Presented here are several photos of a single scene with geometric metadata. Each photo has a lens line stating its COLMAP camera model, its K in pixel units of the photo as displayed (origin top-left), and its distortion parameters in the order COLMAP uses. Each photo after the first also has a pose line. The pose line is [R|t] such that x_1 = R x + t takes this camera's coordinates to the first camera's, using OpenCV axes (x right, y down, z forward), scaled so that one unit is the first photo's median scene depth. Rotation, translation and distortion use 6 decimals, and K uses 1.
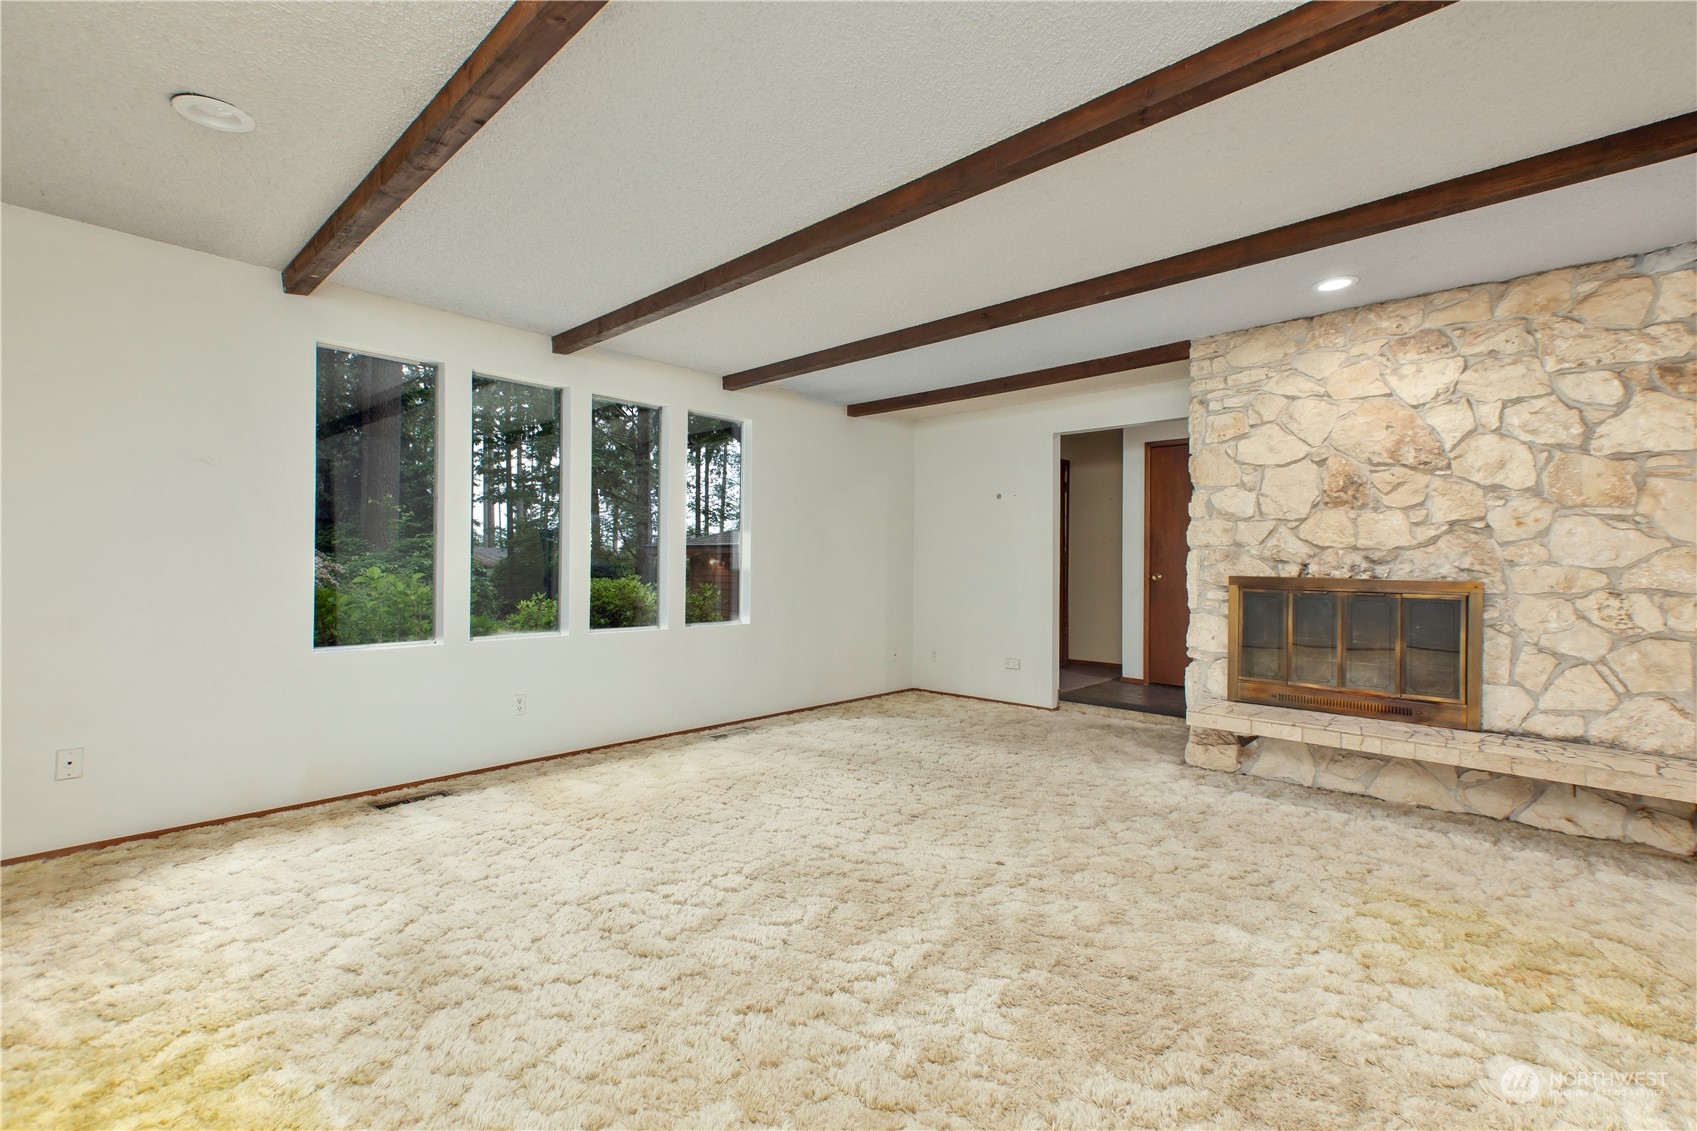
lens RADIAL K [[761.0, 0, 851.9], [0, 761.0, 564.3], [0, 0, 1]] dist [-0.040069, 0.010705]
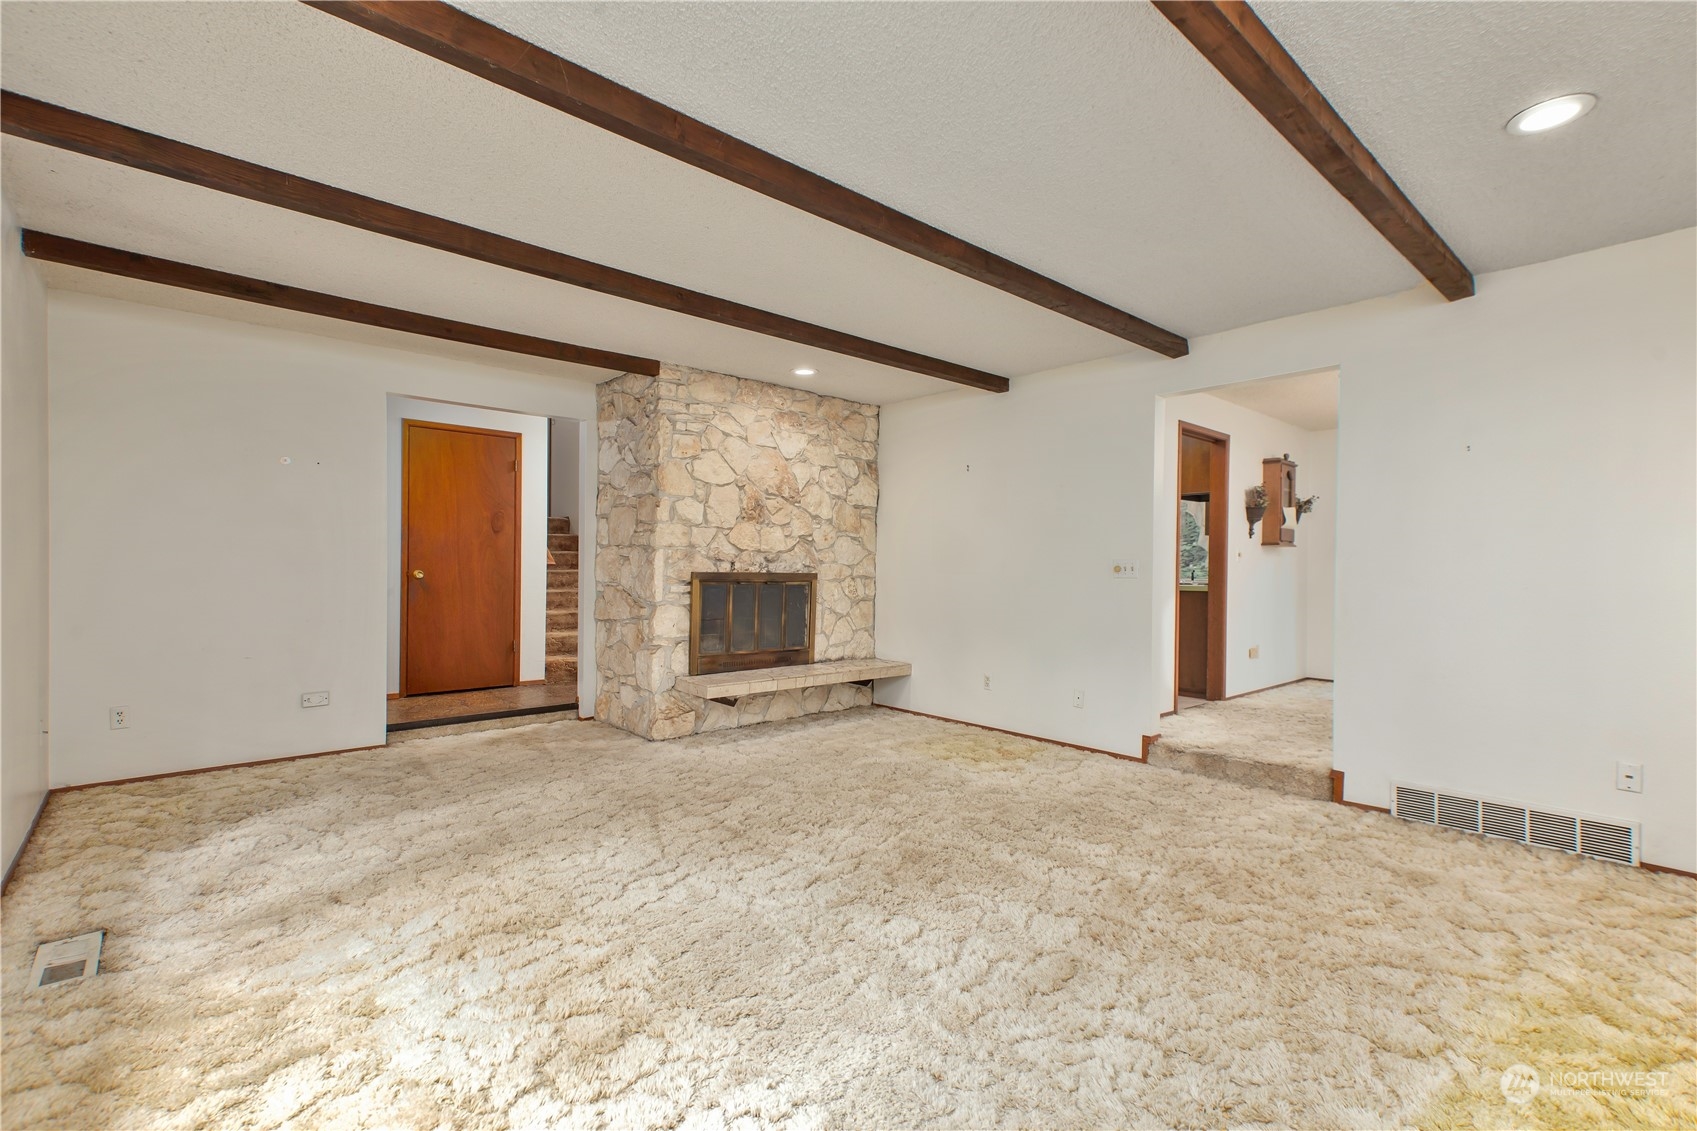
lens RADIAL K [[761.0, 0, 848.6], [0, 761.0, 575.5], [0, 0, 1]] dist [-0.040069, 0.010705]
pose [[0.044273, -0.019181, 0.998835, -0.771951], [-0.008853, 0.999769, 0.019591, -0.005072], [-0.998980, -0.009710, 0.044093, 0.772257]]
